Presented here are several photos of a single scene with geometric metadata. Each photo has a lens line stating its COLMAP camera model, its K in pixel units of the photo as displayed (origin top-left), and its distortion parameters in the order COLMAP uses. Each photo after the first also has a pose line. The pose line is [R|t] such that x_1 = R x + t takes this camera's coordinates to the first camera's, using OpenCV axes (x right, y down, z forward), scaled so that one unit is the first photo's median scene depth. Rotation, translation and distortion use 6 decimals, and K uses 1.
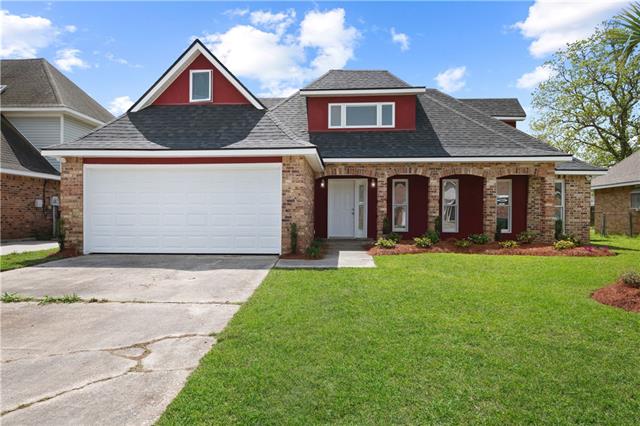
lens RADIAL K [[410.1, 0, 320.0], [0, 410.1, 195.2], [0, 0, 1]] dist [0.022084, -0.000836]
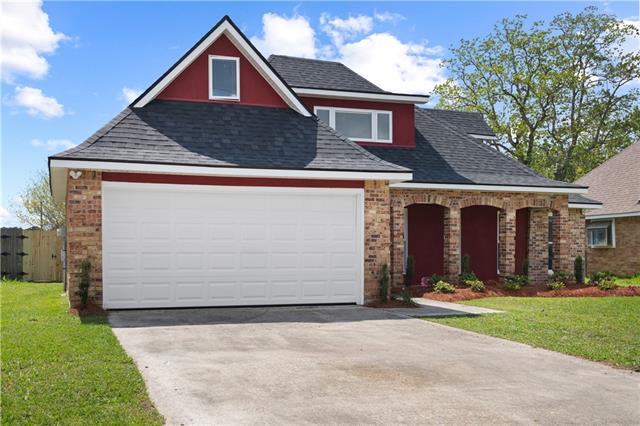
lens RADIAL K [[604.3, 0, 320.0], [0, 604.3, 213.0], [0, 0, 1]] dist [-0.001230, -0.002184]
pose [[0.939734, 0.020063, 0.341317, -0.492086], [-0.013775, 0.999688, -0.020834, -0.005015], [-0.341629, 0.014877, 0.939717, -0.067205]]
